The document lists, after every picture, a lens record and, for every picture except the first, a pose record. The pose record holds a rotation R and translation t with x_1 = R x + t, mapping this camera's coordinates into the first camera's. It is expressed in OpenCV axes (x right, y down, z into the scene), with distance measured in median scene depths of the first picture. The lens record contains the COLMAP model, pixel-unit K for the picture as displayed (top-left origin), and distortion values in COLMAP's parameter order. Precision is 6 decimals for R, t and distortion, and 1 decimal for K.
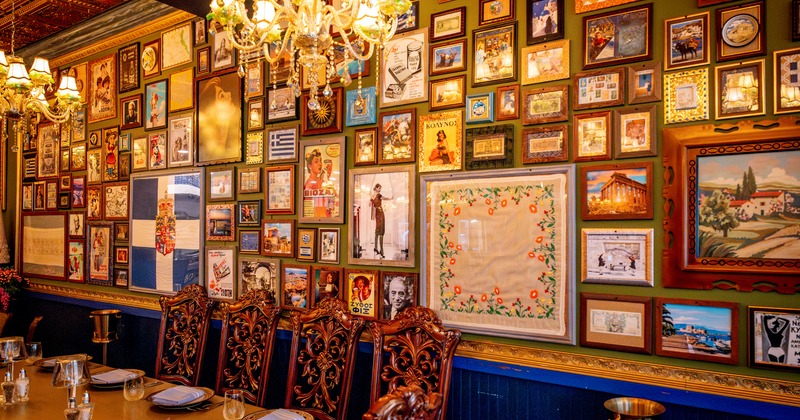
lens RADIAL K [[571.0, 0, 401.2], [0, 571.0, 226.3], [0, 0, 1]] dist [-0.002753, 0.003466]
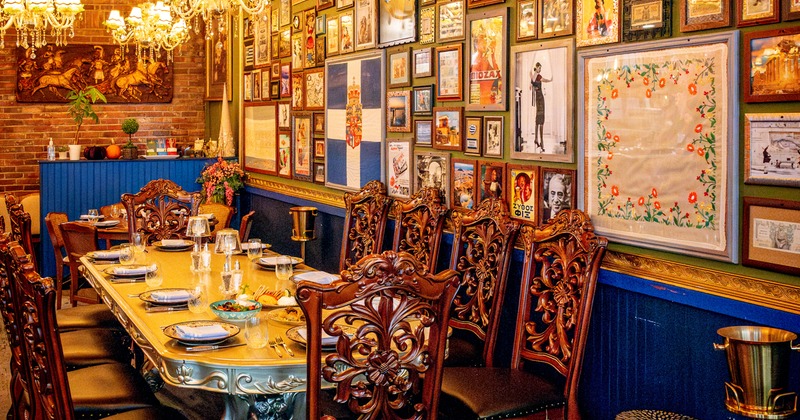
lens RADIAL K [[1664.7, 0, 399.9], [0, 1664.7, 209.3], [0, 0, 1]] dist [-0.036389, 0.000000]
pose [[0.767336, 0.024950, -0.640760, 1.366122], [0.013920, 0.998359, 0.055545, 0.001722], [0.641094, -0.051541, 0.765729, -1.000045]]
